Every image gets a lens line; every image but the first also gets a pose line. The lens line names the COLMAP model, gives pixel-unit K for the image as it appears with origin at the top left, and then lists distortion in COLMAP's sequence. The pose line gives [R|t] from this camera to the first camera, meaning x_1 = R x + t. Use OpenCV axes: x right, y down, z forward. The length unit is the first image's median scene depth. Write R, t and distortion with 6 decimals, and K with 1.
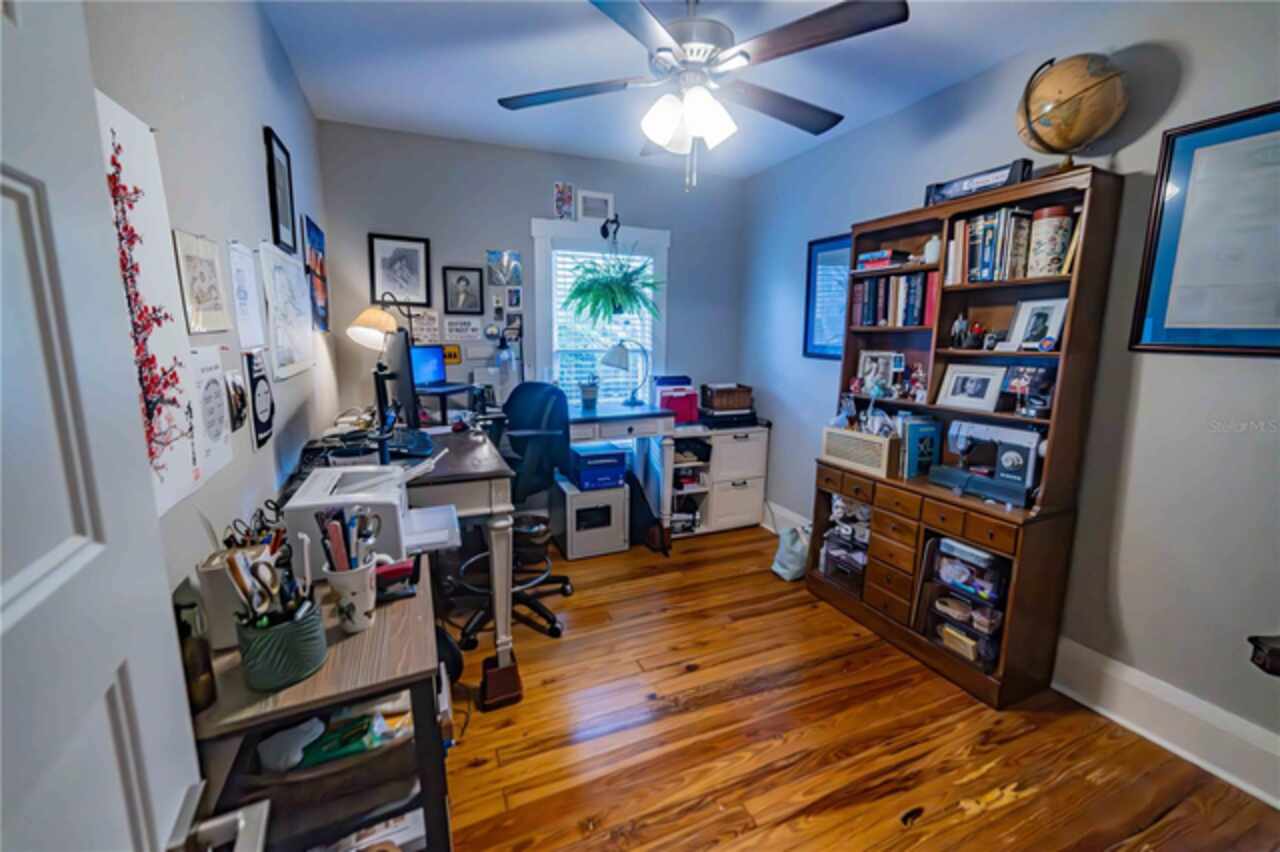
lens RADIAL K [[524.8, 0, 624.7], [0, 524.8, 426.4], [0, 0, 1]] dist [-0.023664, 0.000139]
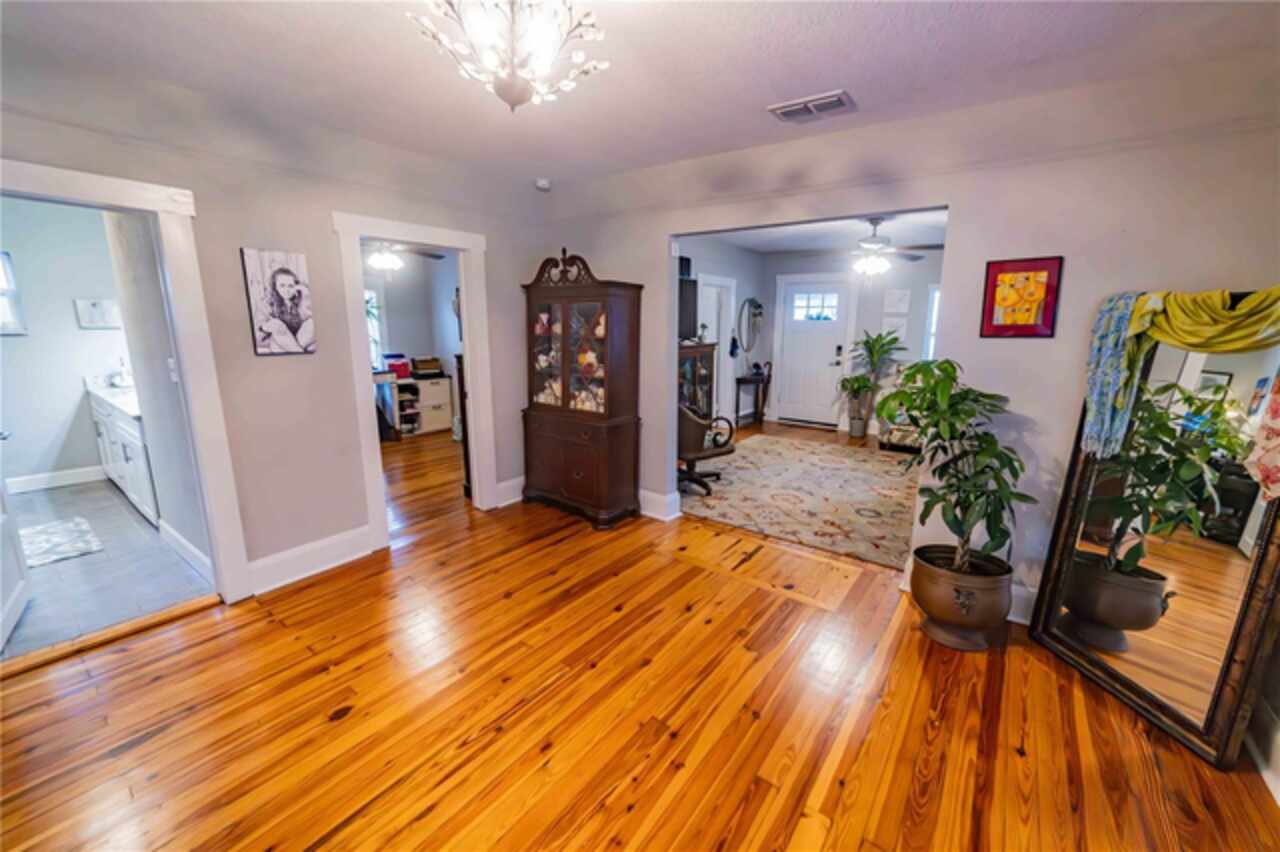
lens RADIAL K [[501.3, 0, 650.8], [0, 501.3, 420.3], [0, 0, 1]] dist [-0.002416, 0.000204]
pose [[0.859767, -0.093092, 0.502131, -0.047137], [0.090891, 0.995441, 0.028923, 0.197563], [-0.502534, 0.020772, 0.864308, -1.168719]]
